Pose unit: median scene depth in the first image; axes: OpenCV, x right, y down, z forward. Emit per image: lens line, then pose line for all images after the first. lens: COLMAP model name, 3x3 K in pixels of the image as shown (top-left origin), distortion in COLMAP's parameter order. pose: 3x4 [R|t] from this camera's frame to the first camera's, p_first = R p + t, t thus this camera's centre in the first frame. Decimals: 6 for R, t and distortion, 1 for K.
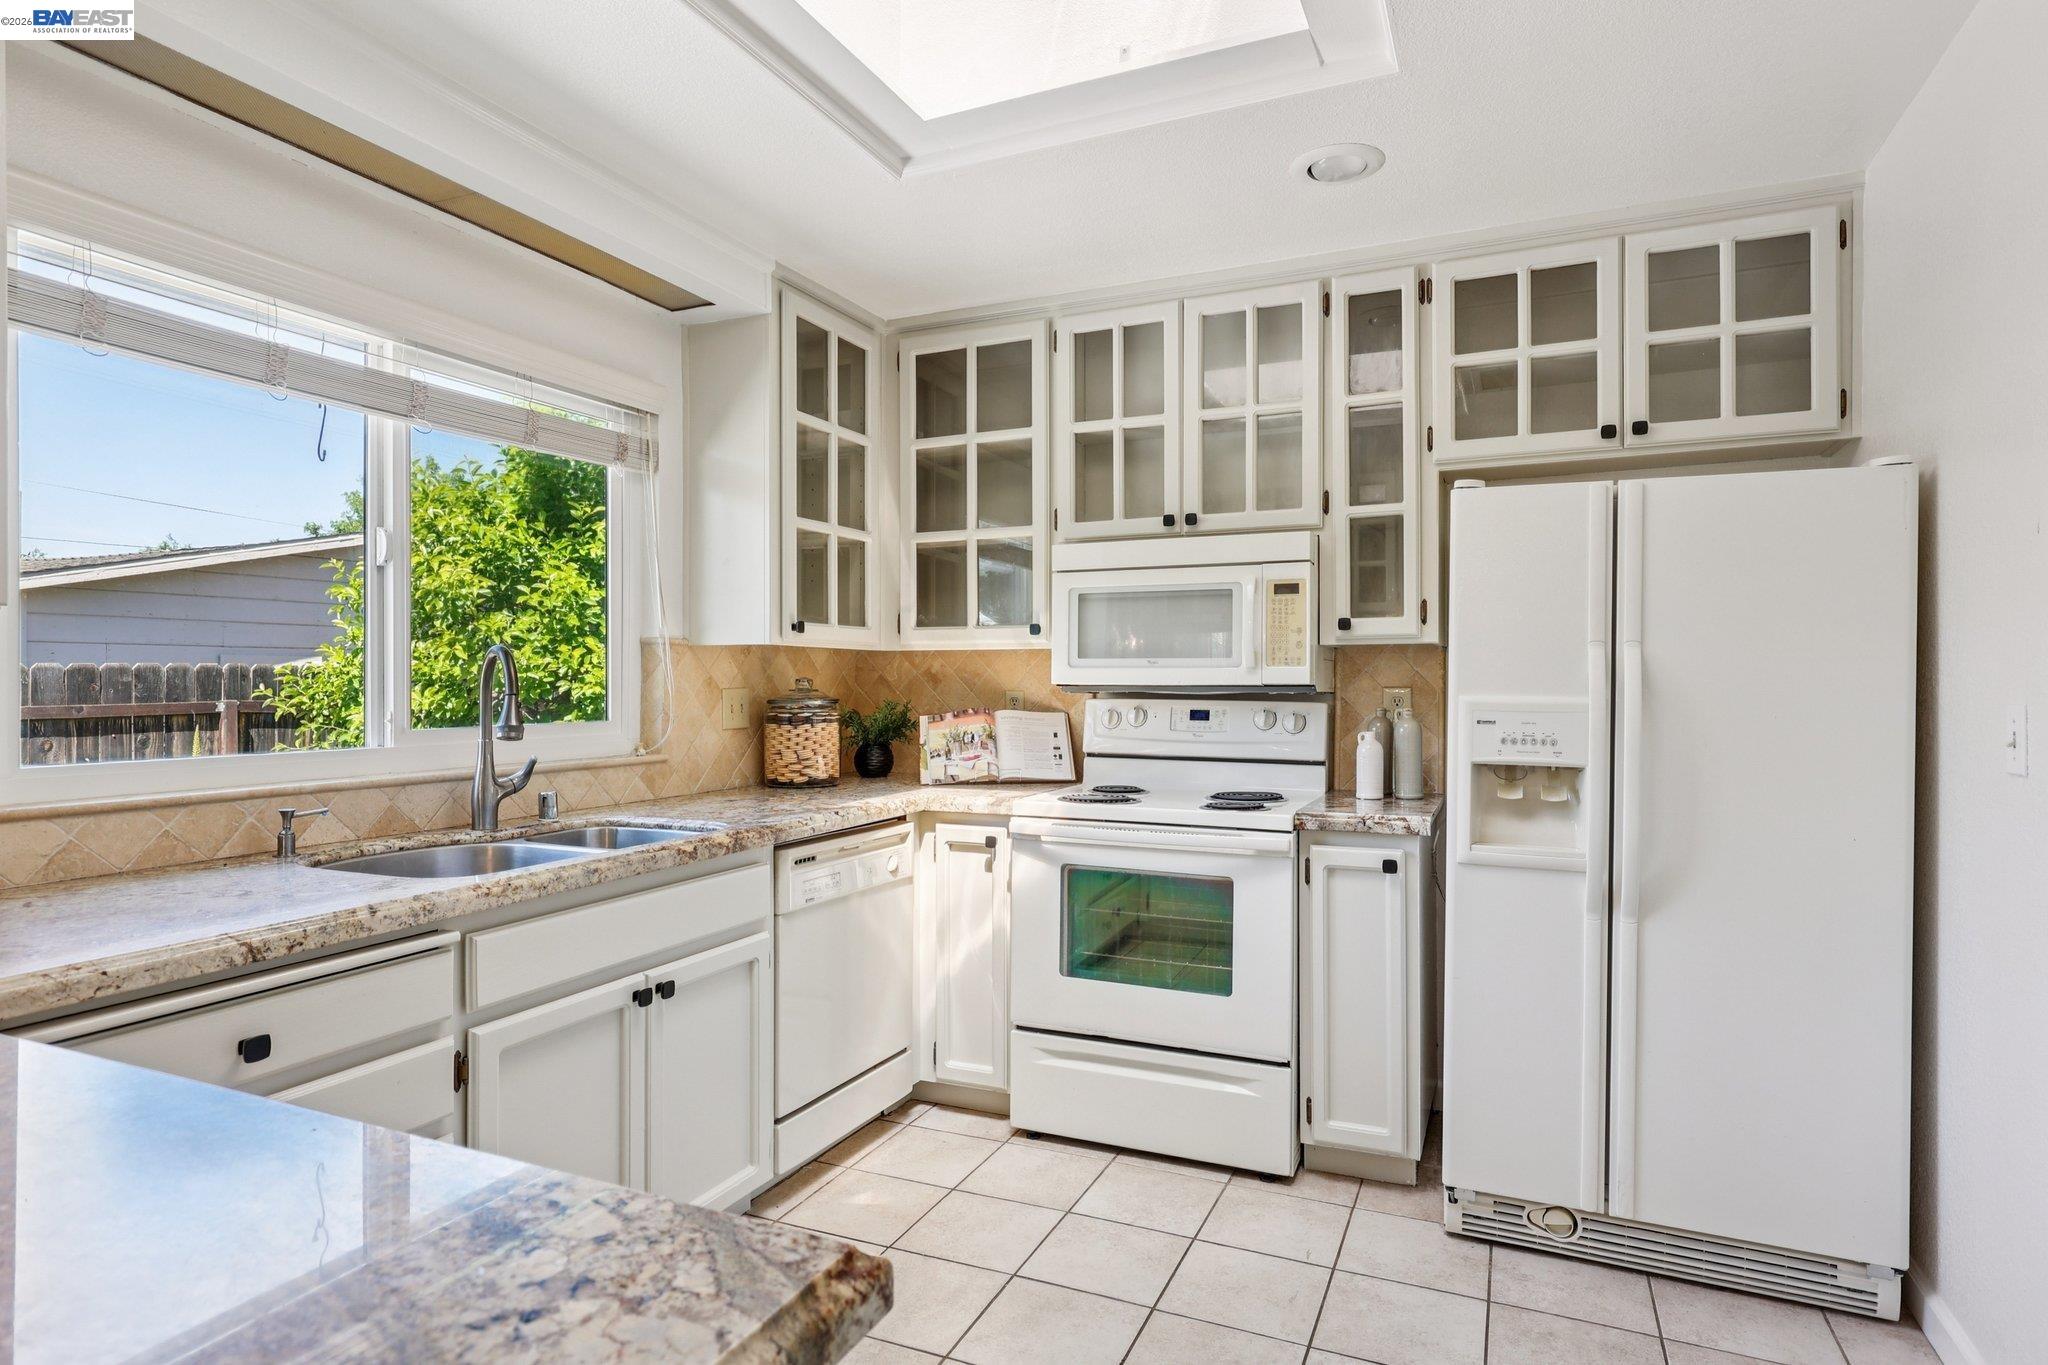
lens RADIAL K [[1109.4, 0, 1028.1], [0, 1109.4, 687.8], [0, 0, 1]] dist [-0.000072, -0.001262]
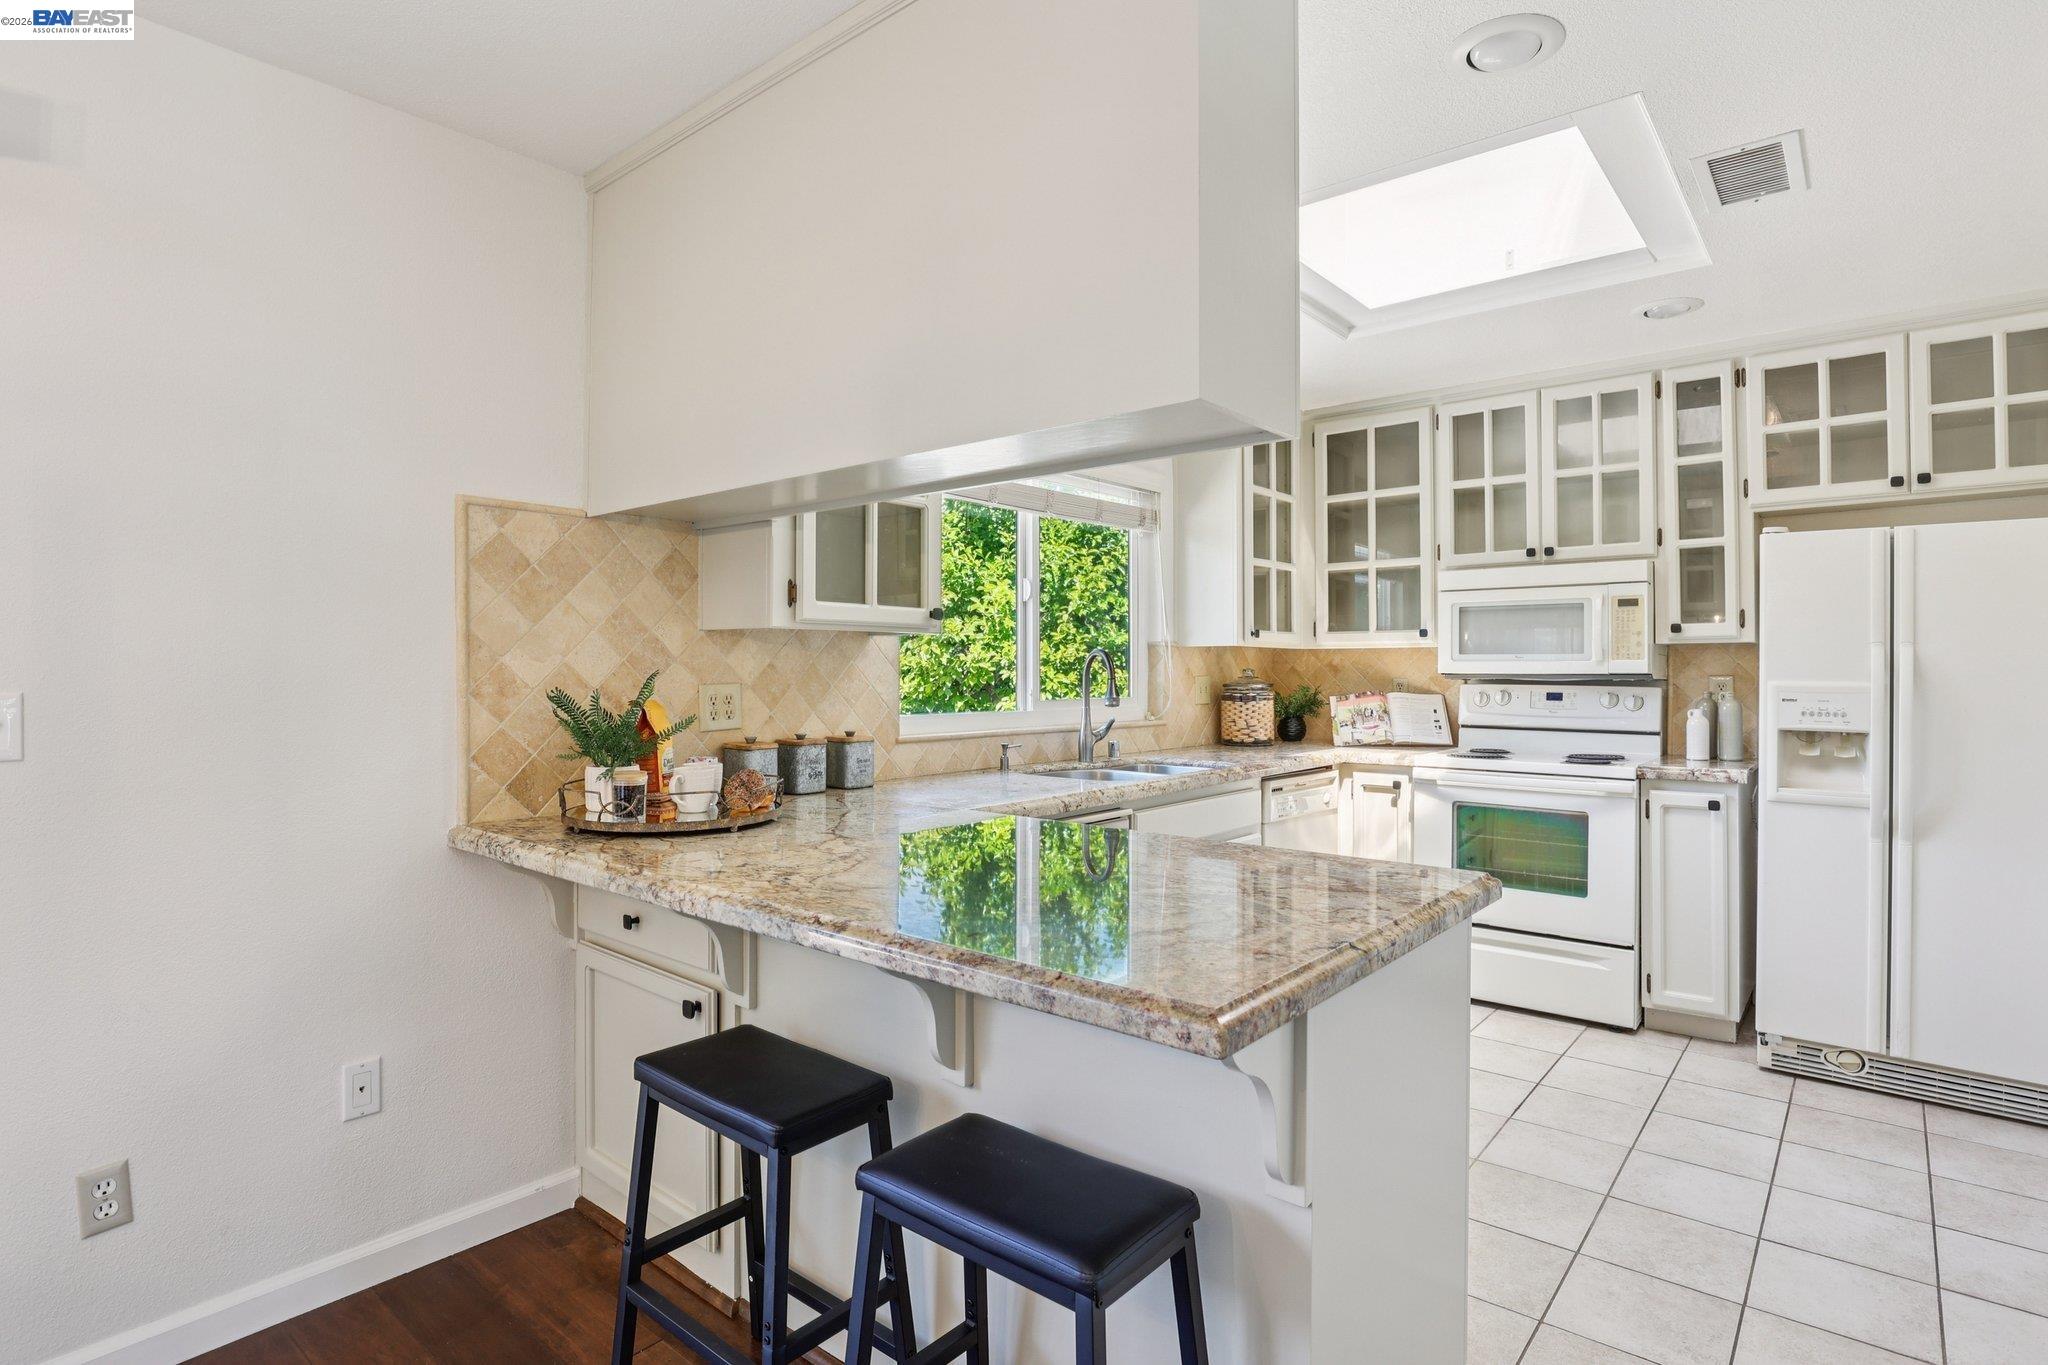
lens RADIAL K [[1045.9, 0, 1027.3], [0, 1045.9, 659.6], [0, 0, 1]] dist [-0.034252, 0.009437]
pose [[0.961398, -0.002324, -0.275152, -0.114681], [-0.002149, 0.999870, -0.015954, 0.001677], [0.275153, 0.015930, 0.961268, -0.381172]]
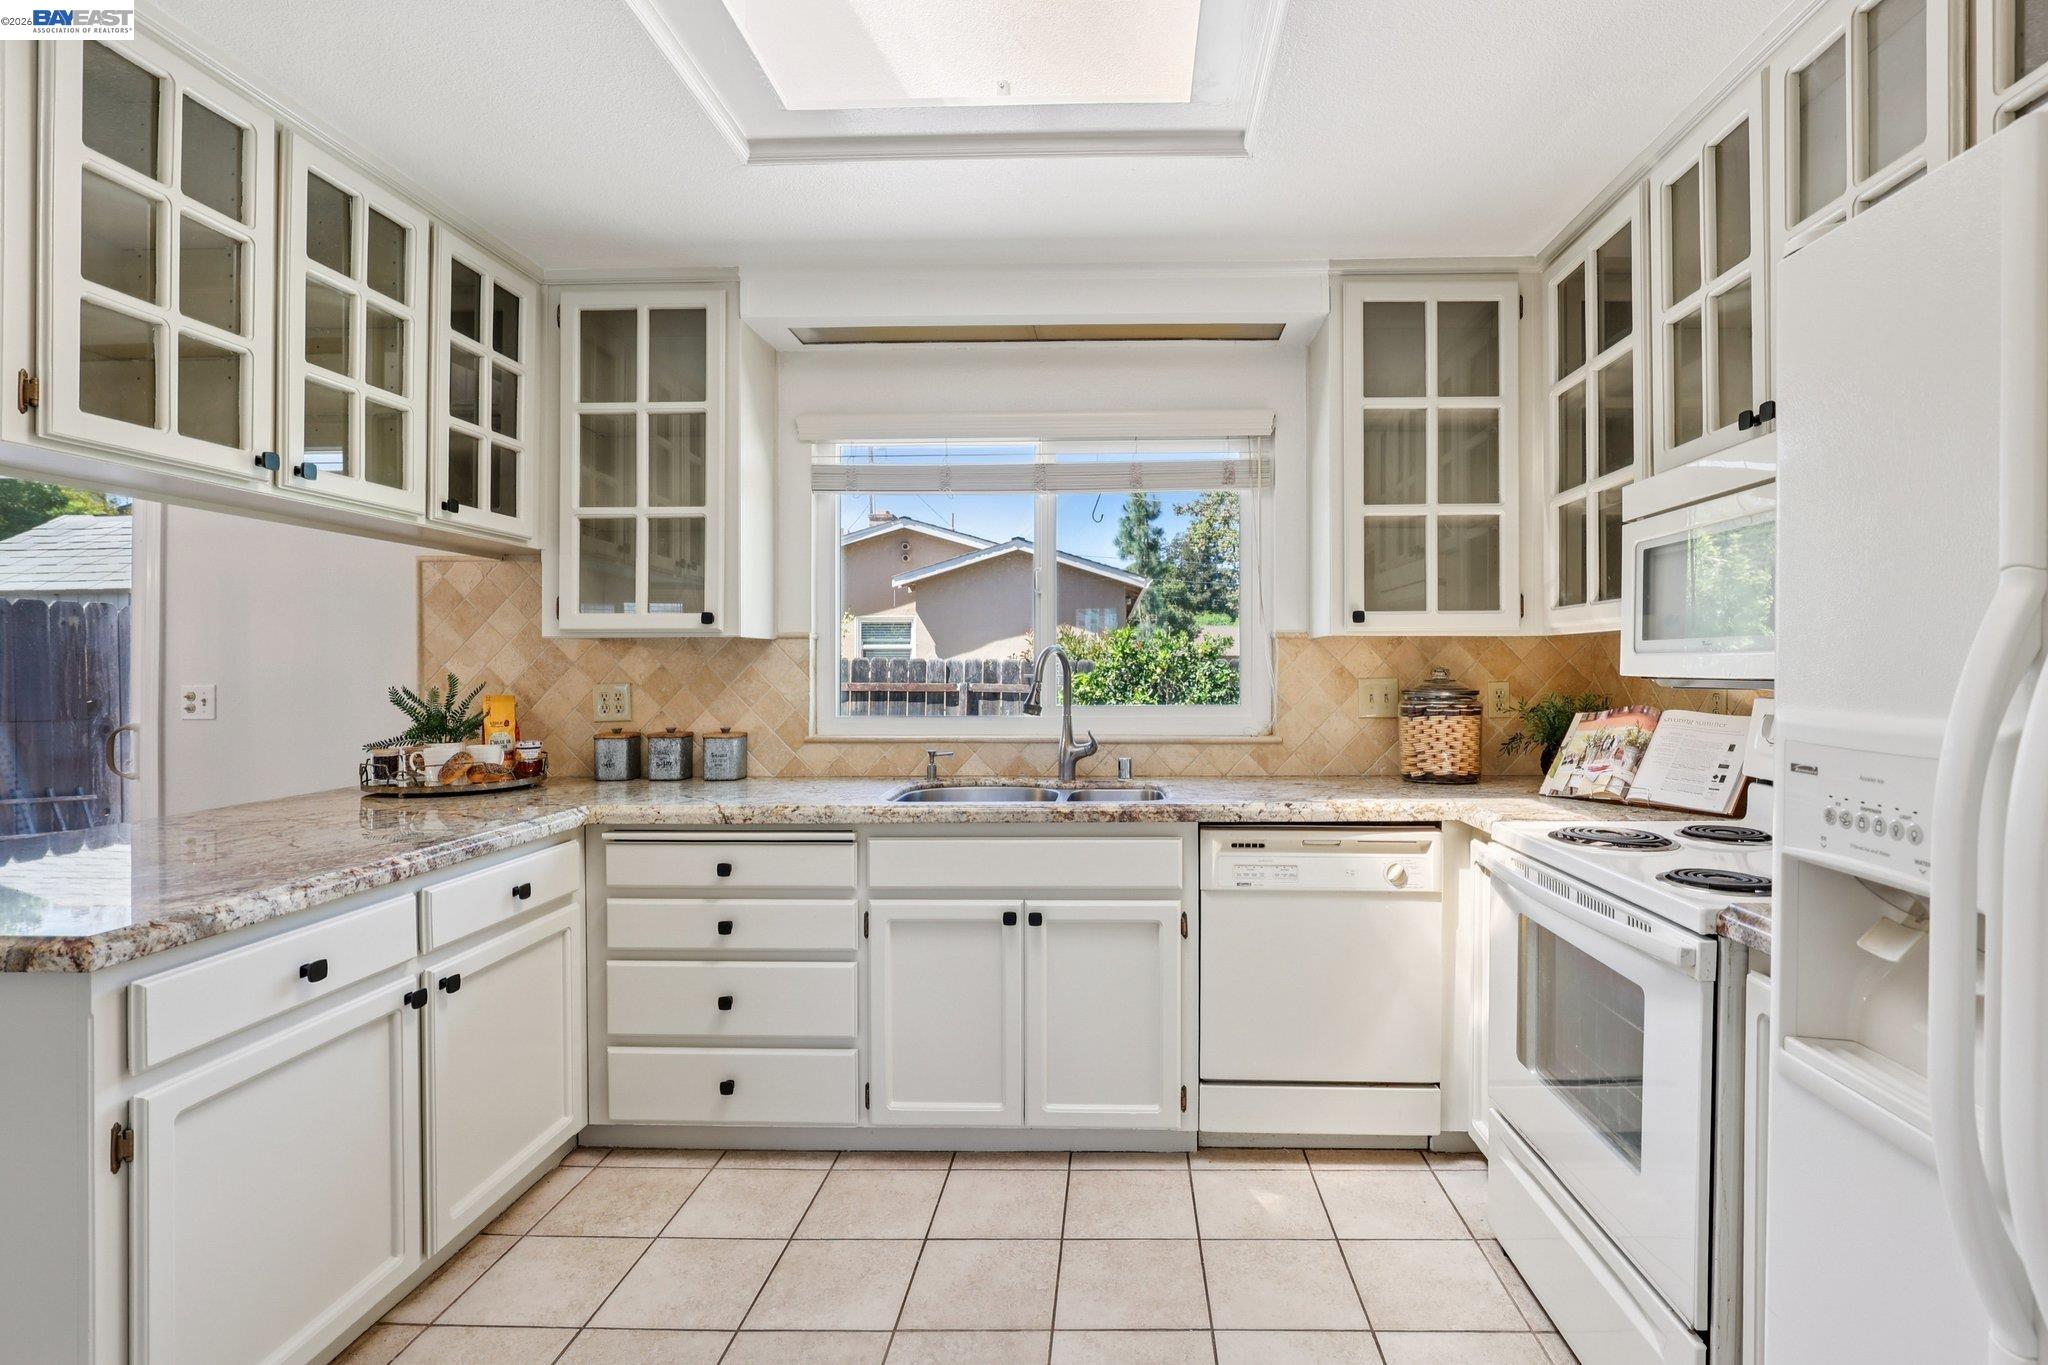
lens RADIAL K [[973.1, 0, 1098.9], [0, 973.1, 667.8], [0, 0, 1]] dist [-0.020663, 0.000370]
pose [[0.384055, -0.002154, -0.923308, 0.486839], [-0.003252, 0.999988, -0.003686, -0.005217], [0.923305, 0.004418, 0.384043, 0.438840]]
